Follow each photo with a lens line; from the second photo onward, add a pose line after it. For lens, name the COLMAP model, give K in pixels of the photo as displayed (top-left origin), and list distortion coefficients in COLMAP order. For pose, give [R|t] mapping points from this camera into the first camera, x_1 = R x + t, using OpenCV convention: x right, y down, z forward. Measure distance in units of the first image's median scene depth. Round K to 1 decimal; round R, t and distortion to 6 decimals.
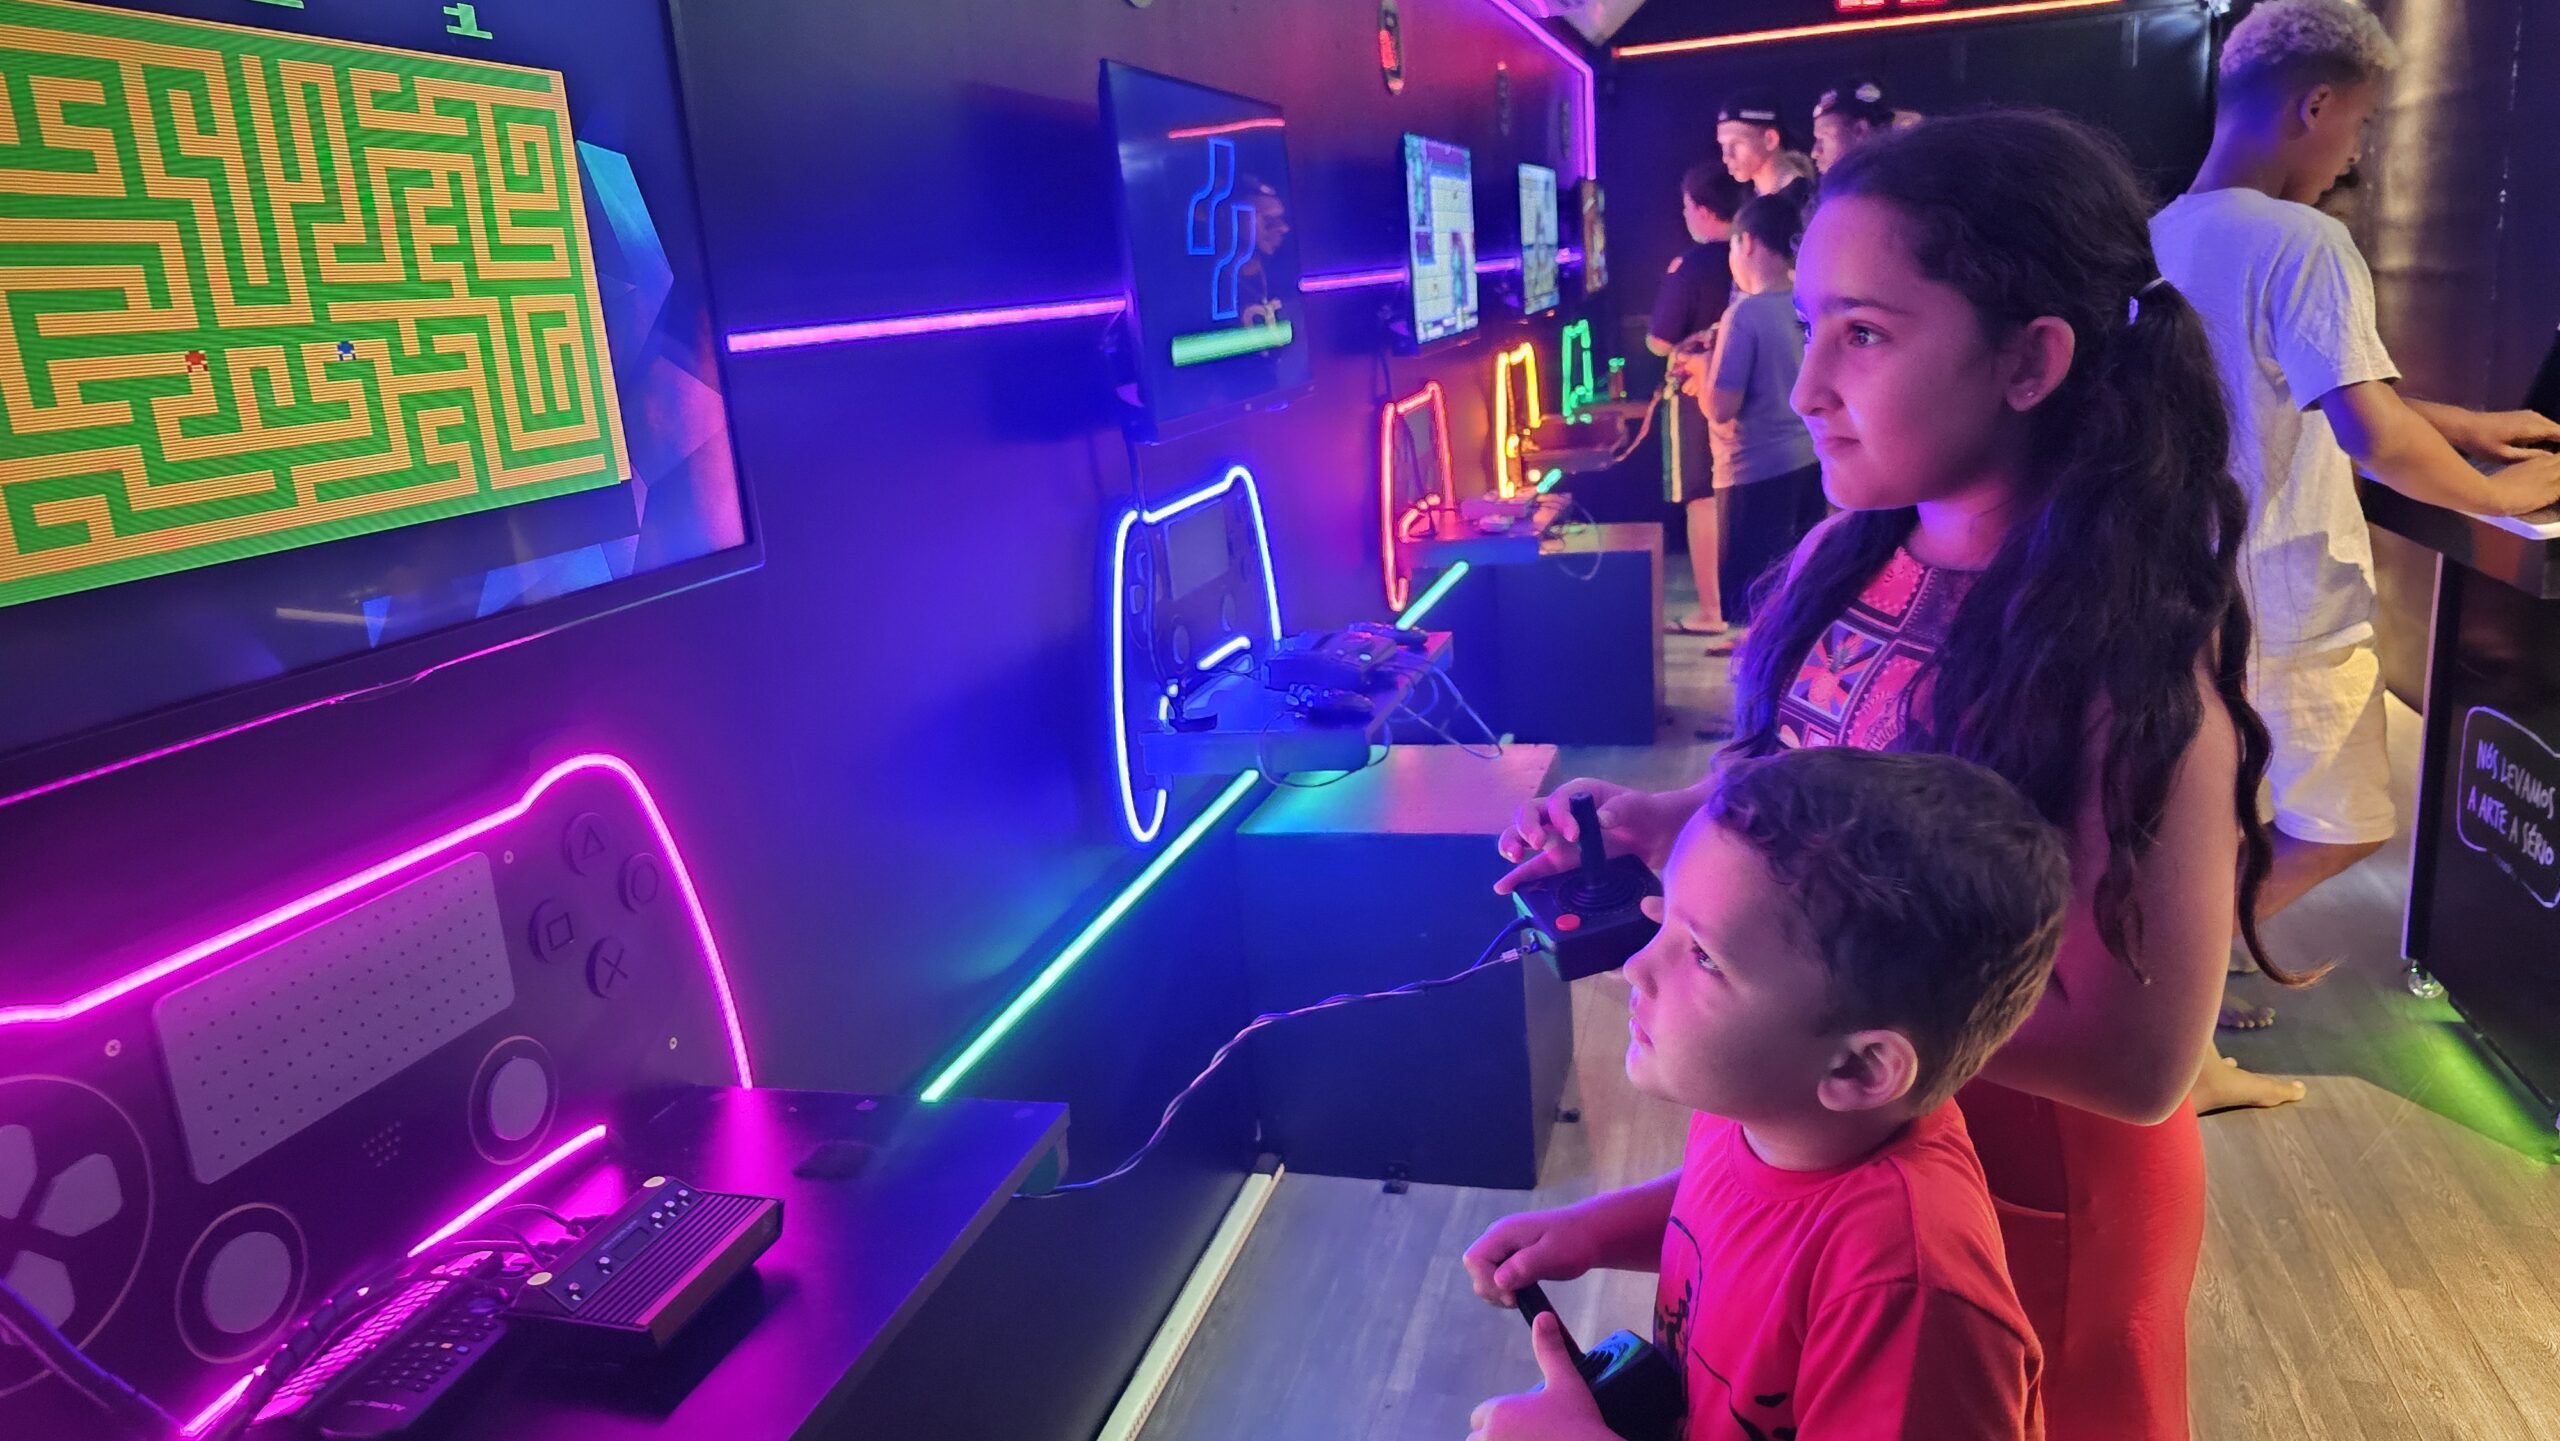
lens RADIAL K [[1809.7, 0, 1299.0], [0, 1809.7, 726.3], [0, 0, 1]] dist [0.055650, -0.041449]
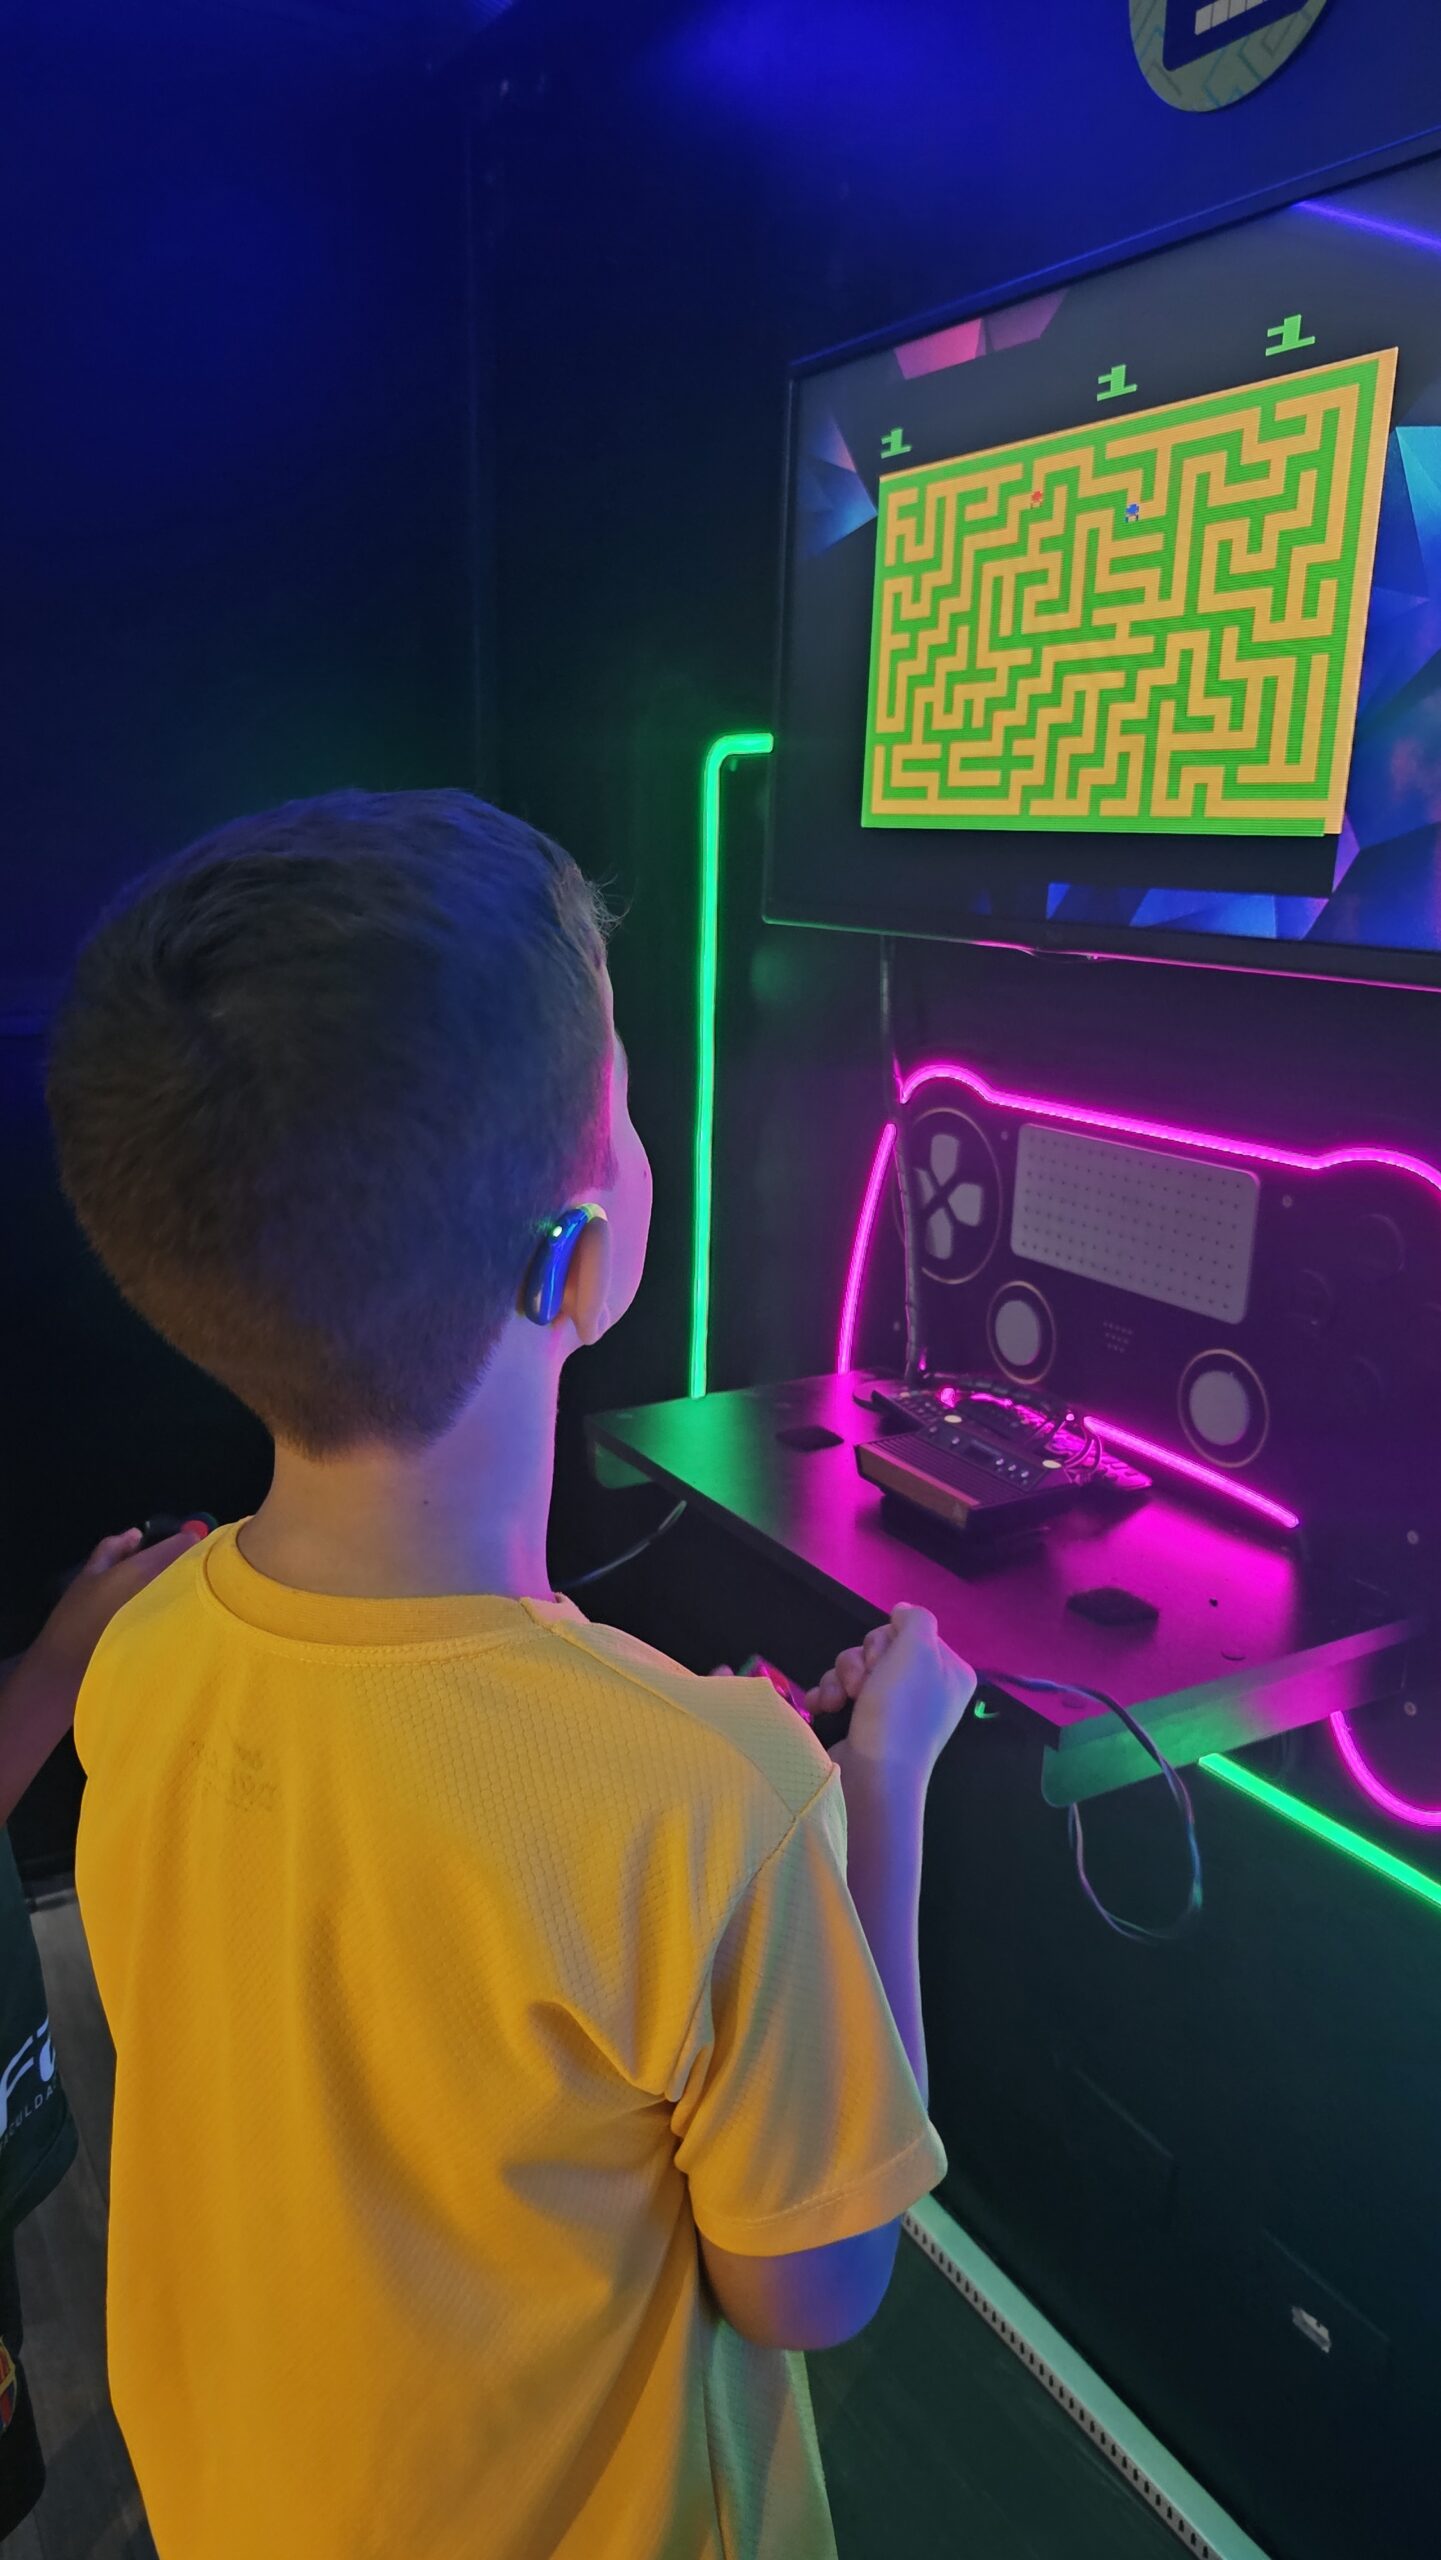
lens RADIAL K [[1809.7, 0, 713.4], [0, 1809.7, 1272.5], [0, 0, 1]] dist [0.055650, -0.041449]
pose [[-0.694262, 0.226154, -0.683267, 0.271157], [-0.148302, 0.884024, 0.443292, -0.163681], [0.704277, 0.409091, -0.580205, 0.772658]]
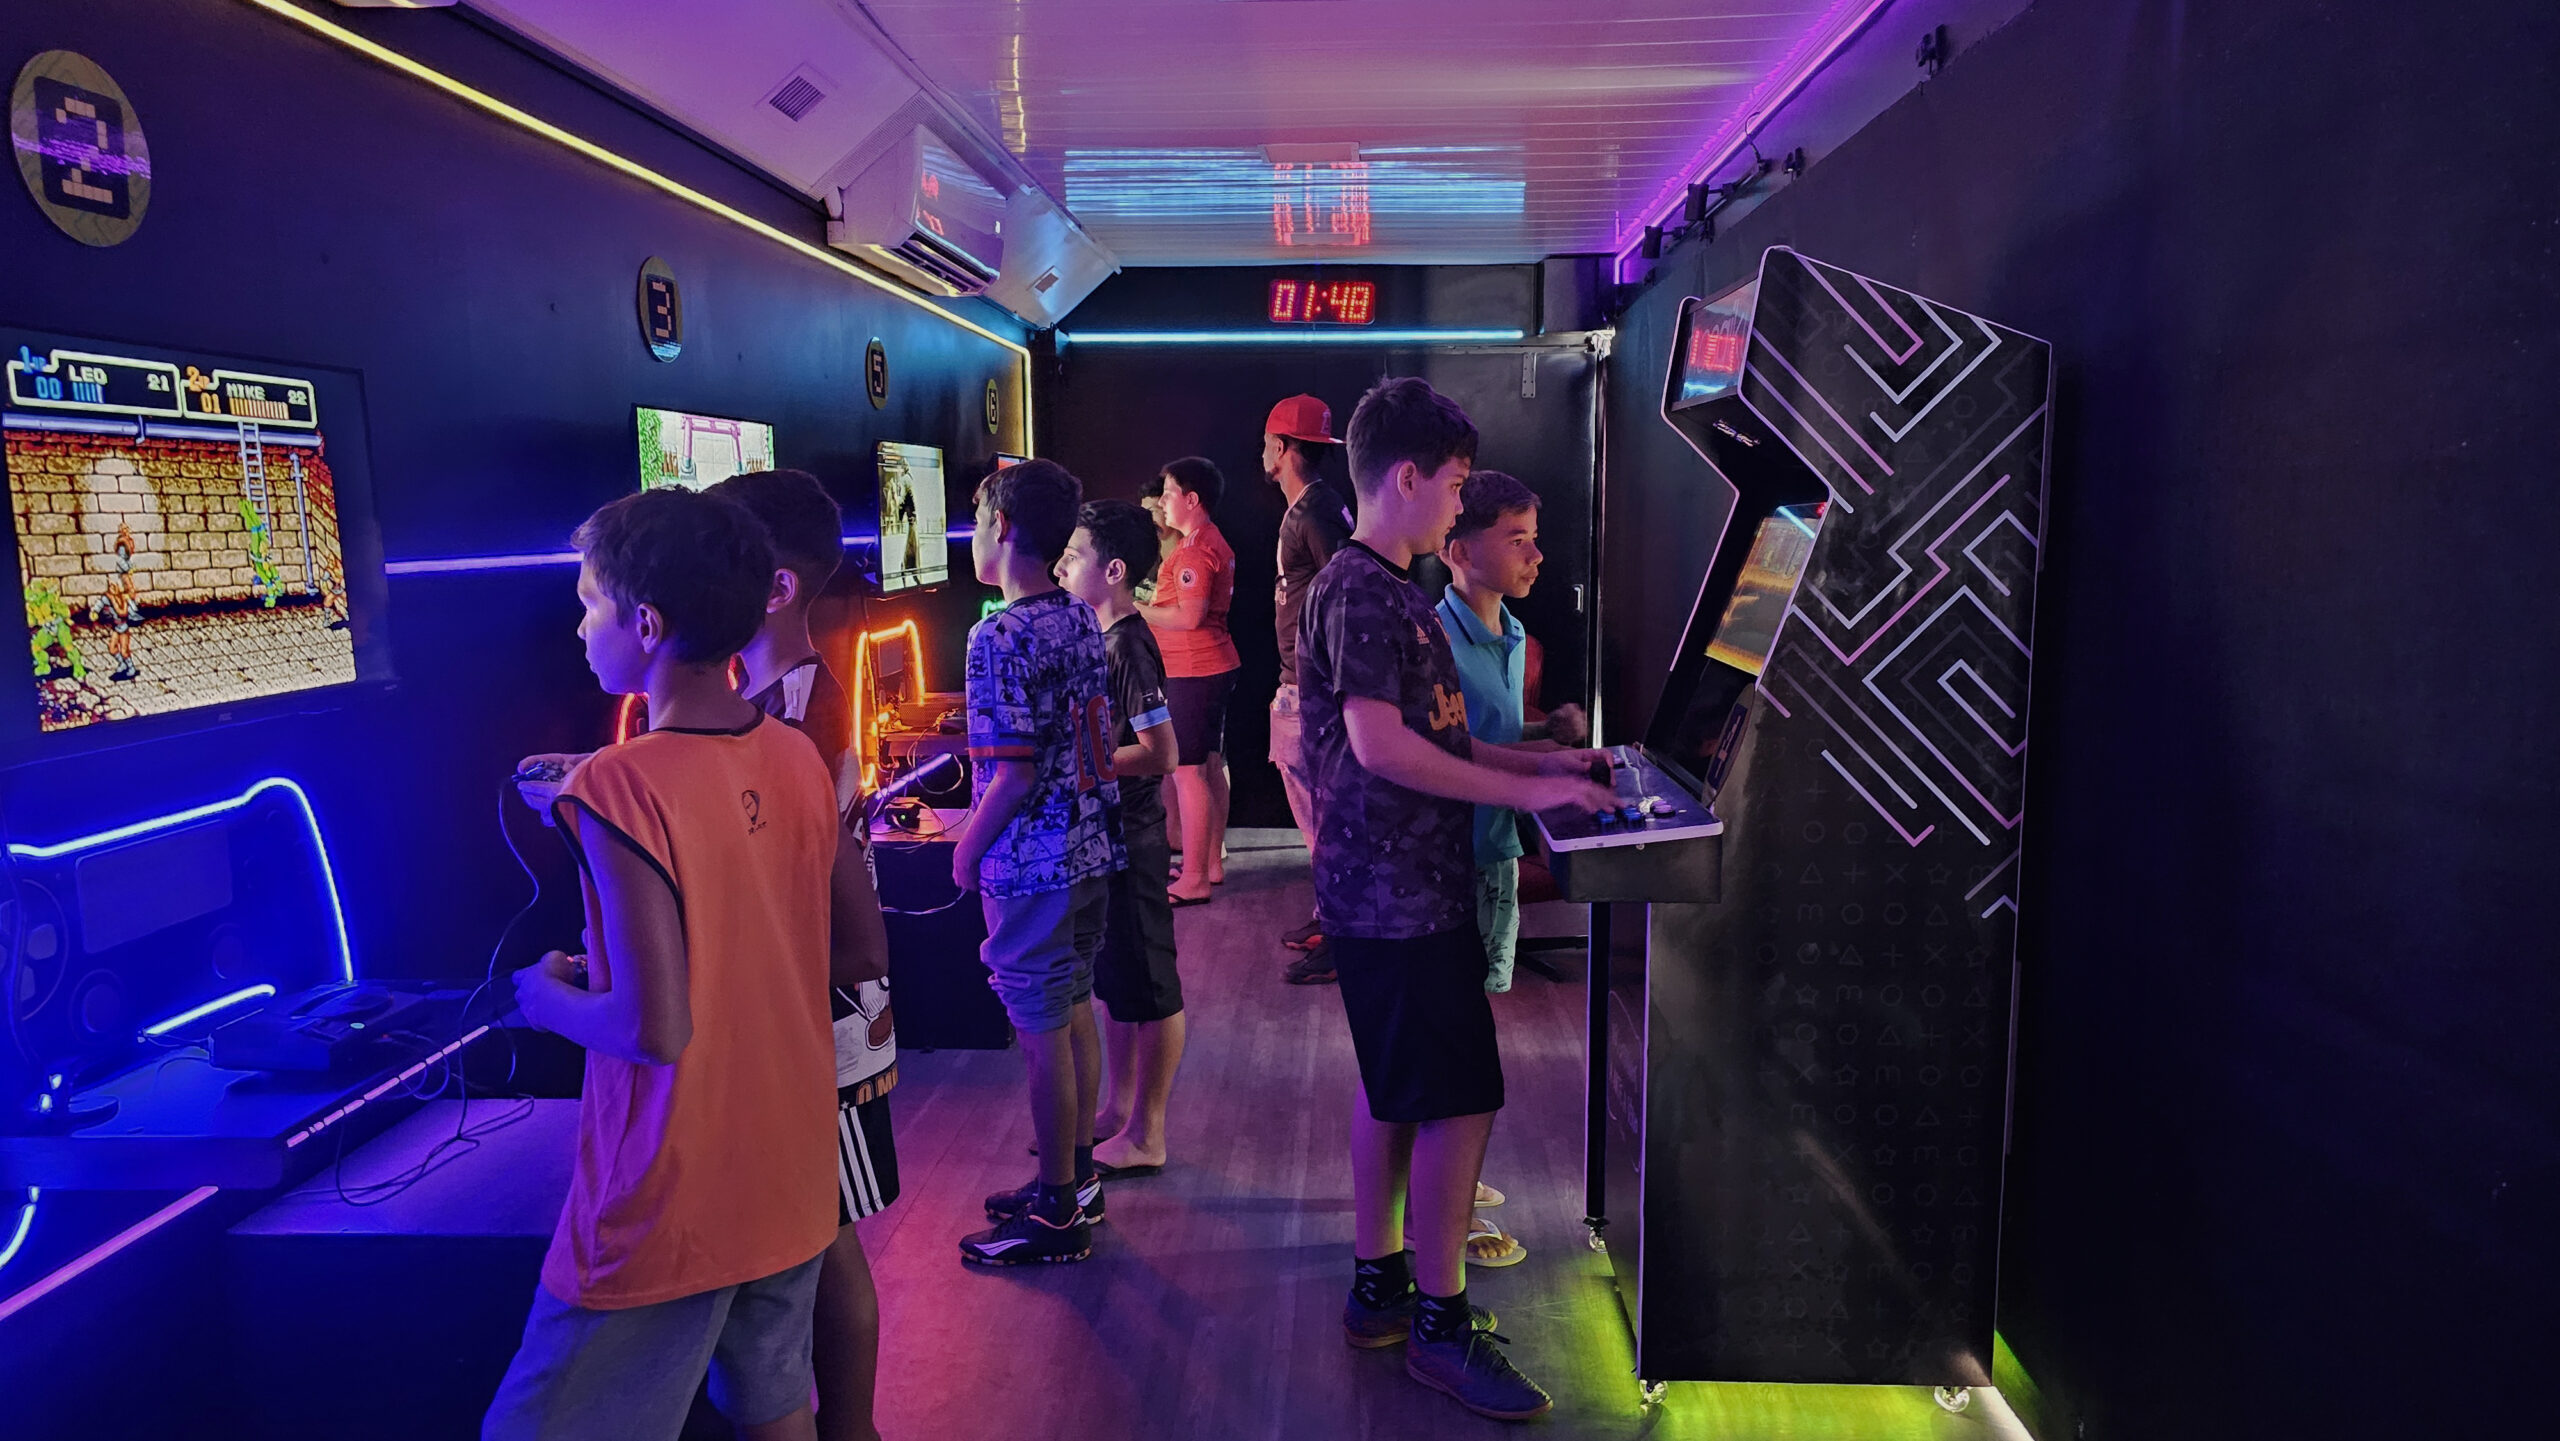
lens RADIAL K [[1809.7, 0, 1342.5], [0, 1809.7, 741.7], [0, 0, 1]] dist [0.055650, -0.041449]
pose [[0.968478, 0.038318, 0.246133, 0.300425], [-0.007179, 0.991981, -0.126186, -0.073227], [-0.248994, 0.120442, 0.960987, 0.076625]]
